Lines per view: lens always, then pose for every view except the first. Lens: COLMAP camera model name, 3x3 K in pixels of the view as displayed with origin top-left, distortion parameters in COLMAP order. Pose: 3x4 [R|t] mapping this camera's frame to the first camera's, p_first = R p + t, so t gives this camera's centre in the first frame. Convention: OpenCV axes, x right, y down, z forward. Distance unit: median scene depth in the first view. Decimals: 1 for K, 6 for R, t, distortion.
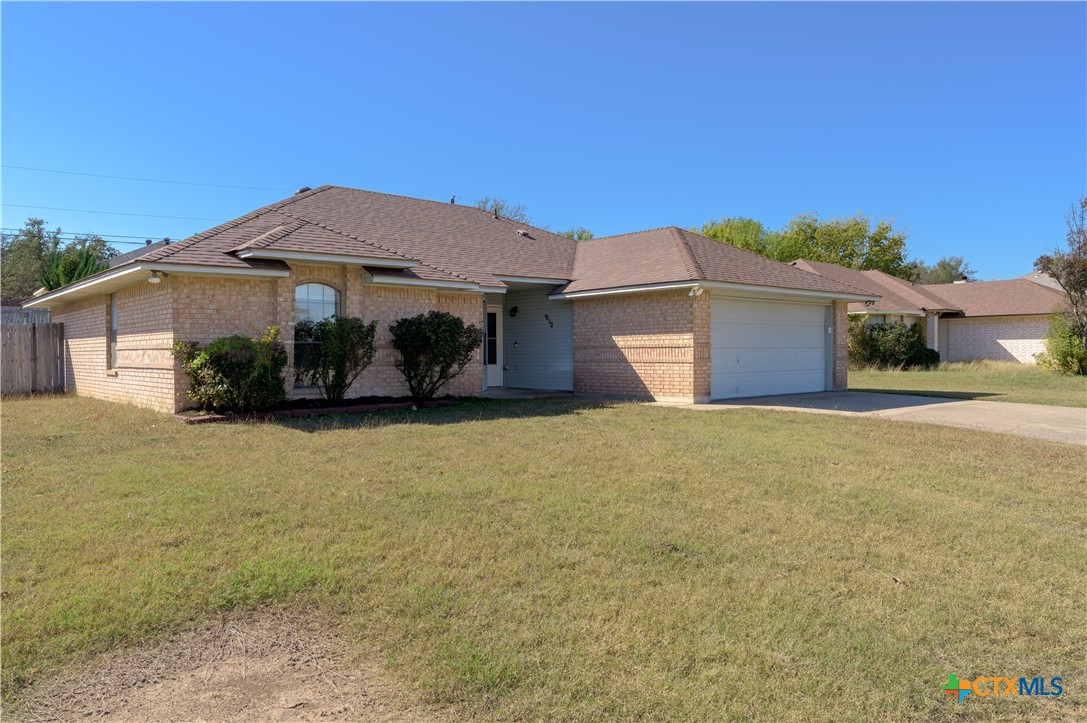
lens RADIAL K [[765.5, 0, 537.9], [0, 765.5, 359.1], [0, 0, 1]] dist [-0.004241, 0.007708]
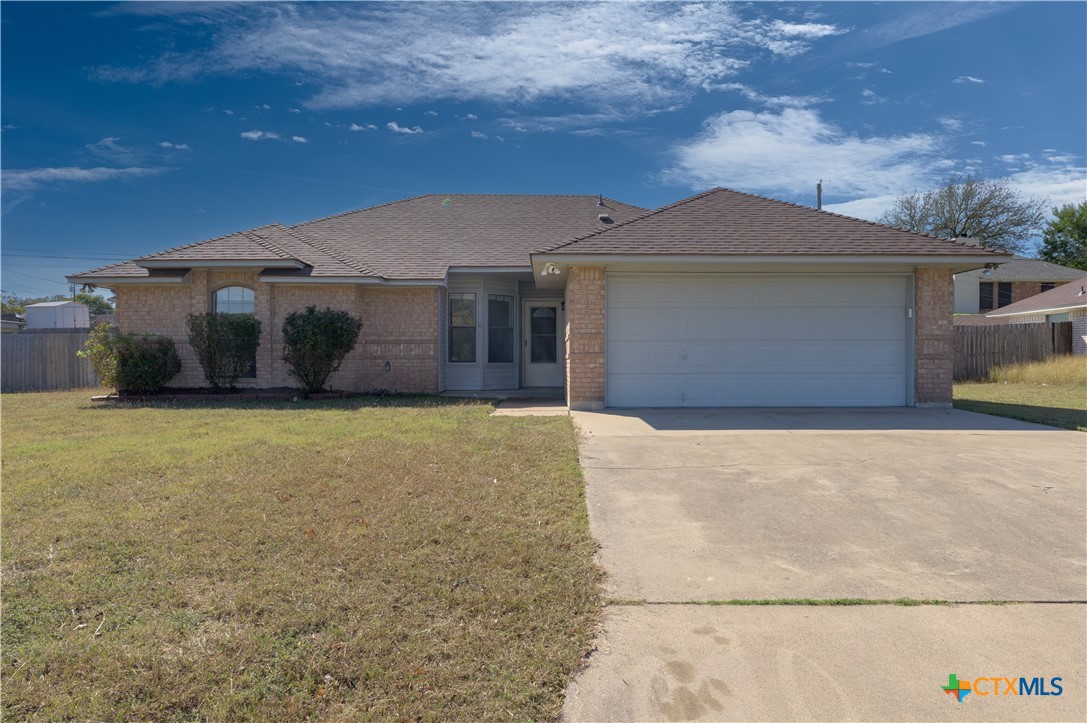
lens RADIAL K [[765.5, 0, 542.7], [0, 765.5, 363.2], [0, 0, 1]] dist [-0.004241, 0.007708]
pose [[0.763515, 0.006916, -0.645753, 0.769236], [-0.010024, 0.999949, -0.001143, 0.012130], [0.645712, 0.007346, 0.763546, 0.409348]]
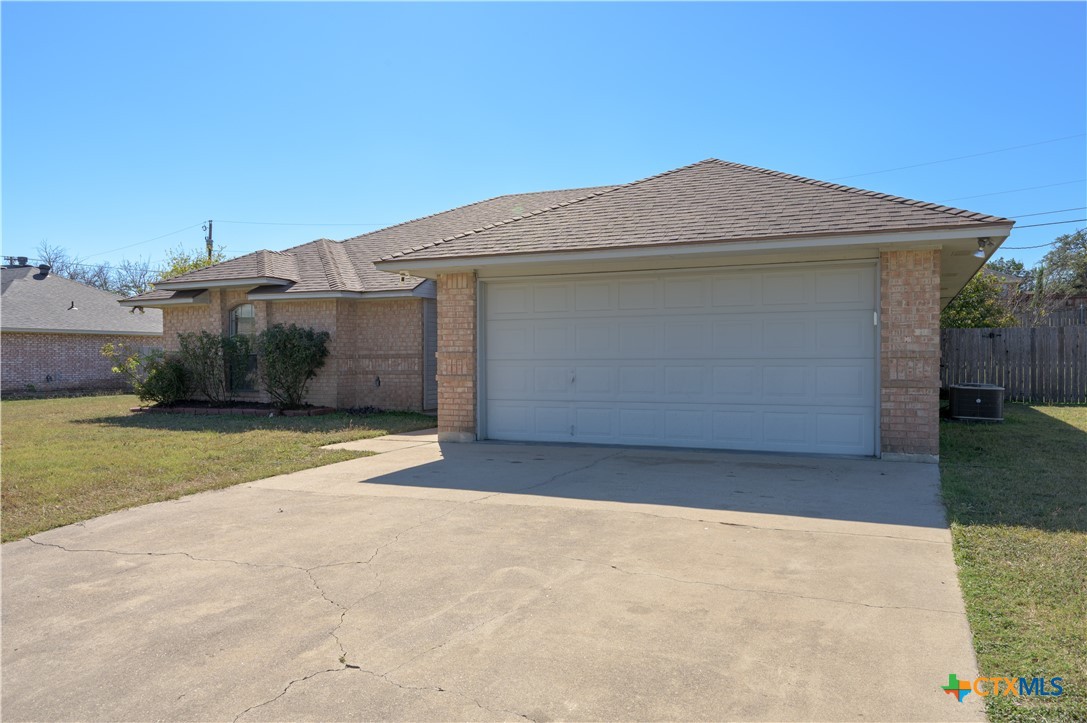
lens RADIAL K [[765.5, 0, 548.6], [0, 765.5, 359.7], [0, 0, 1]] dist [-0.004241, 0.007708]
pose [[0.436855, 0.005857, -0.899513, 0.949683], [-0.008066, 0.999964, 0.002594, -0.018659], [0.899496, 0.006122, 0.436887, 0.870871]]
